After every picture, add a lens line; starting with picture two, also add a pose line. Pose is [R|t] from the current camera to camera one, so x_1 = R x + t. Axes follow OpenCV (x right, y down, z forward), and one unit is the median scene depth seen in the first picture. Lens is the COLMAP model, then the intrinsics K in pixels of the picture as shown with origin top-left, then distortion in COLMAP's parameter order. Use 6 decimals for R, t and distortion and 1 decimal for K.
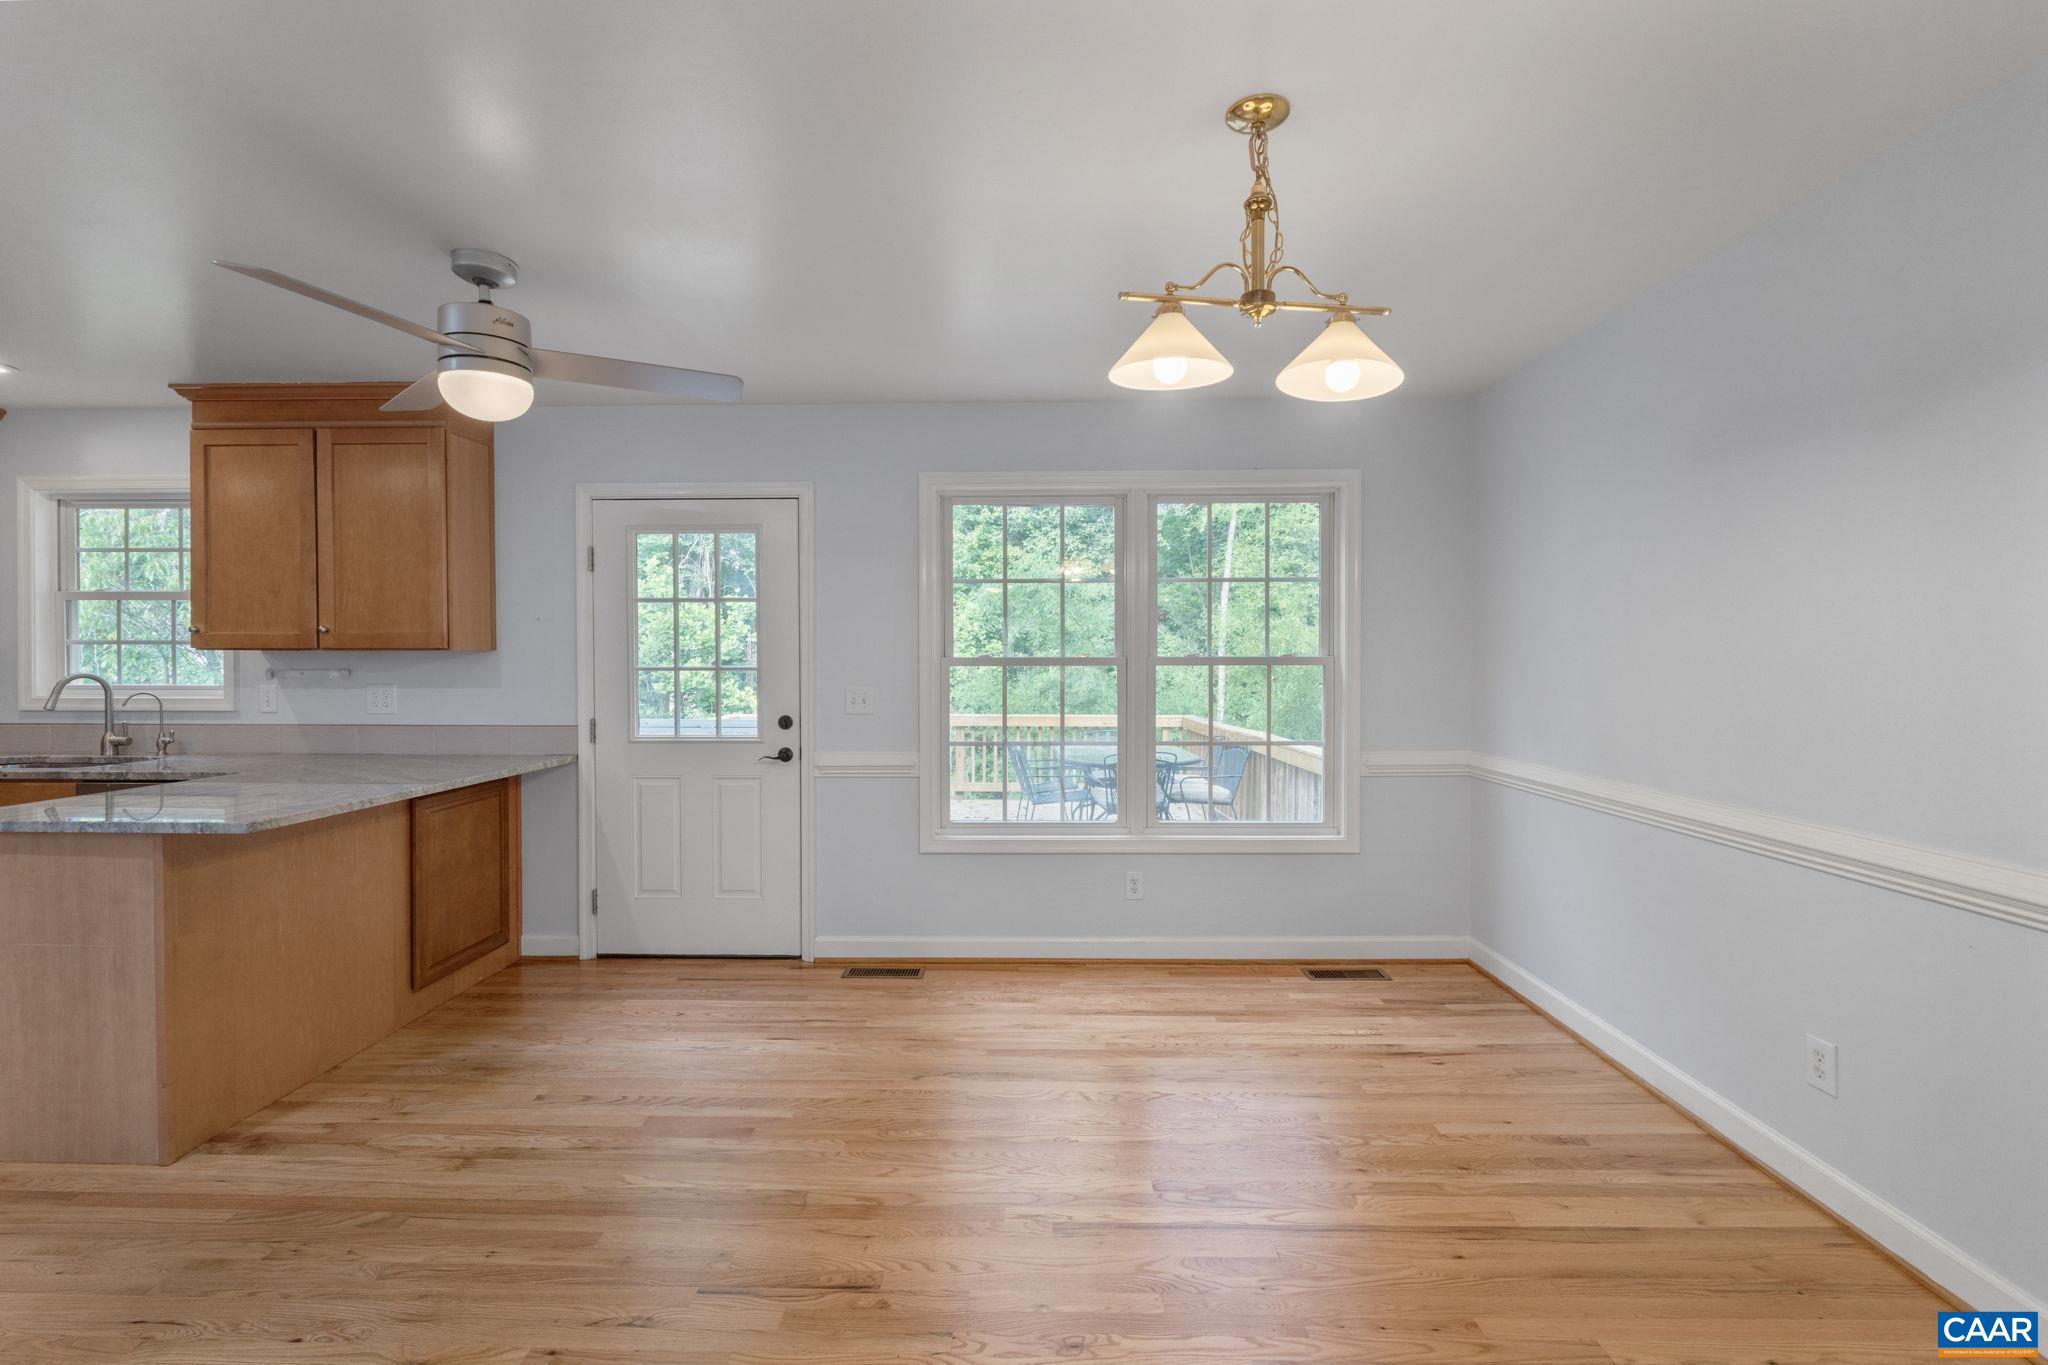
lens RADIAL K [[865.3, 0, 1028.5], [0, 865.3, 676.5], [0, 0, 1]] dist [-0.002991, -0.000398]
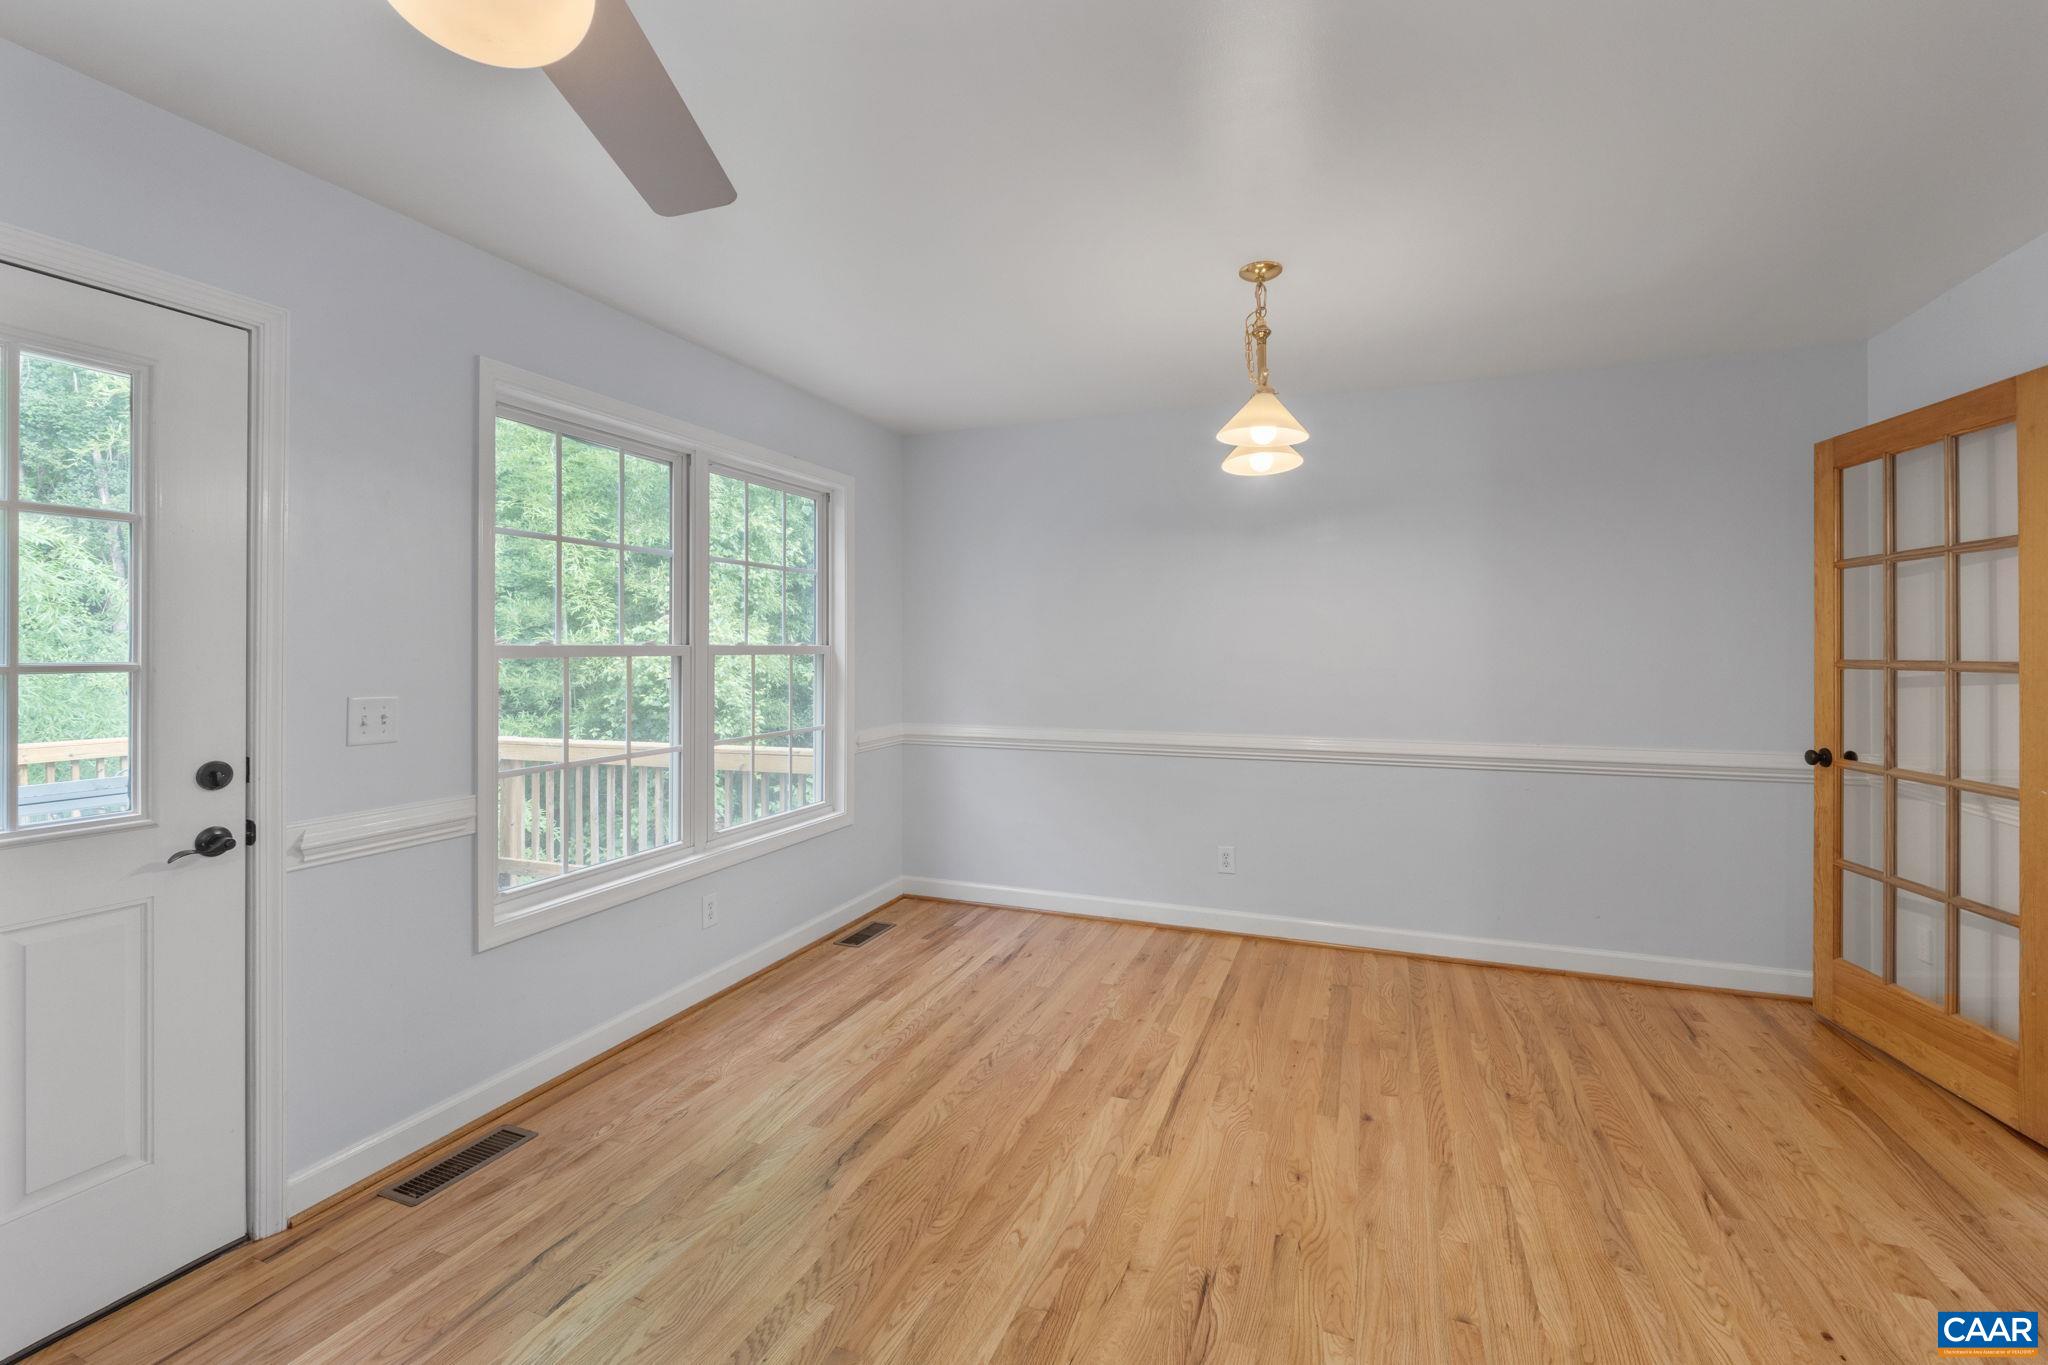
lens RADIAL K [[865.3, 0, 1022.0], [0, 865.3, 653.1], [0, 0, 1]] dist [-0.002991, -0.000398]
pose [[0.361617, -0.003032, 0.932322, -0.652360], [0.017797, 0.999835, -0.003651, -0.007405], [-0.932157, 0.017913, 0.361611, 0.451402]]
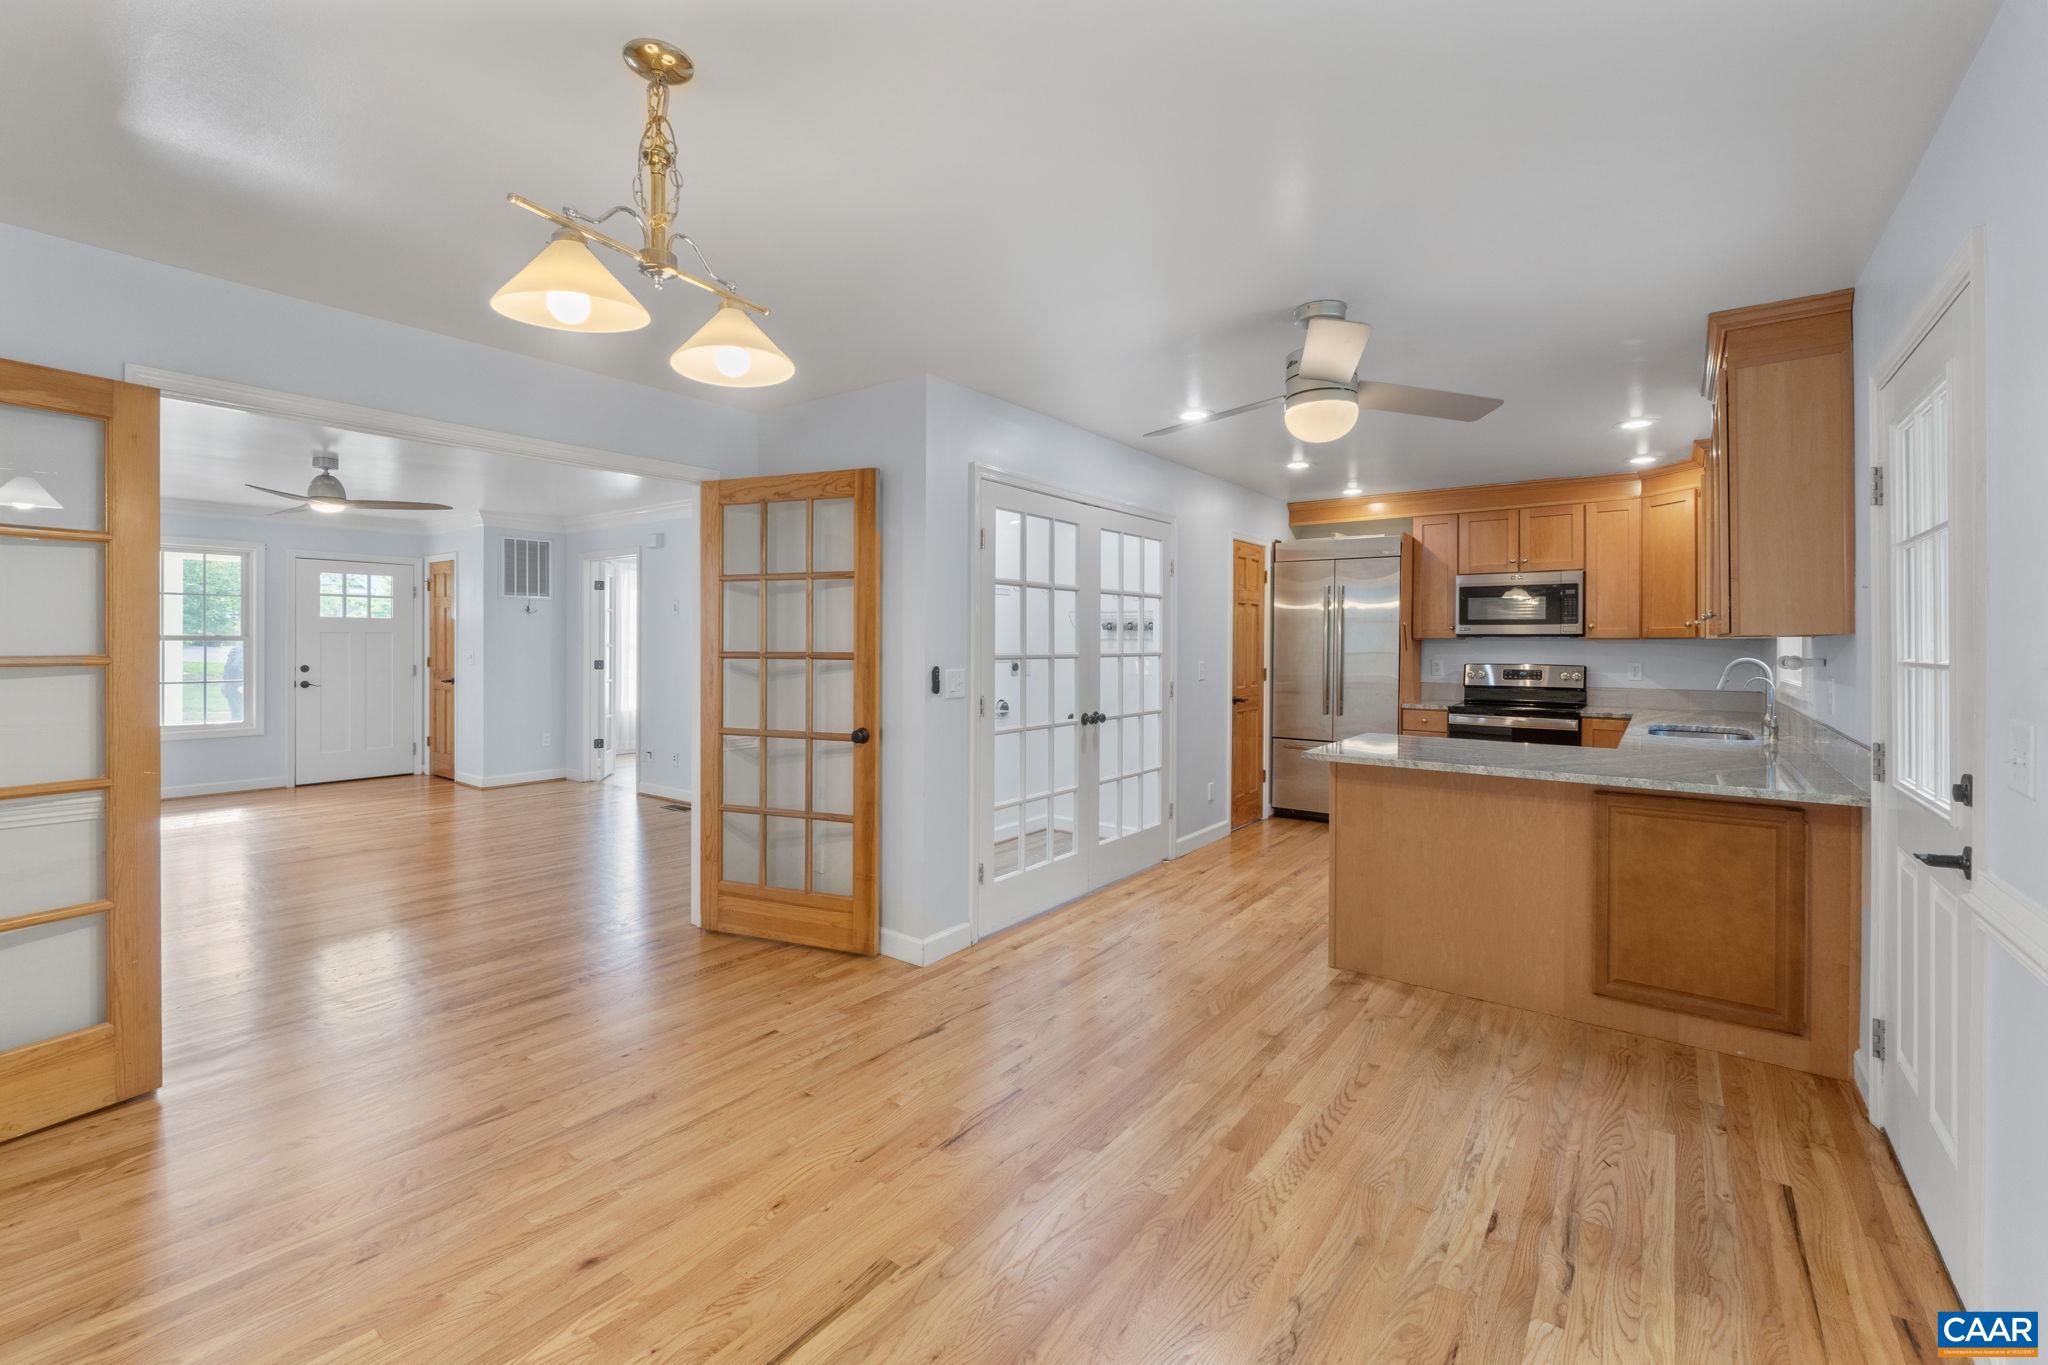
lens RADIAL K [[865.3, 0, 1018.0], [0, 865.3, 642.2], [0, 0, 1]] dist [-0.002991, -0.000398]
pose [[-0.593321, -0.006595, -0.804939, 0.420553], [-0.021494, 0.999740, 0.007652, -0.019043], [0.804679, 0.021841, -0.593309, 0.991721]]
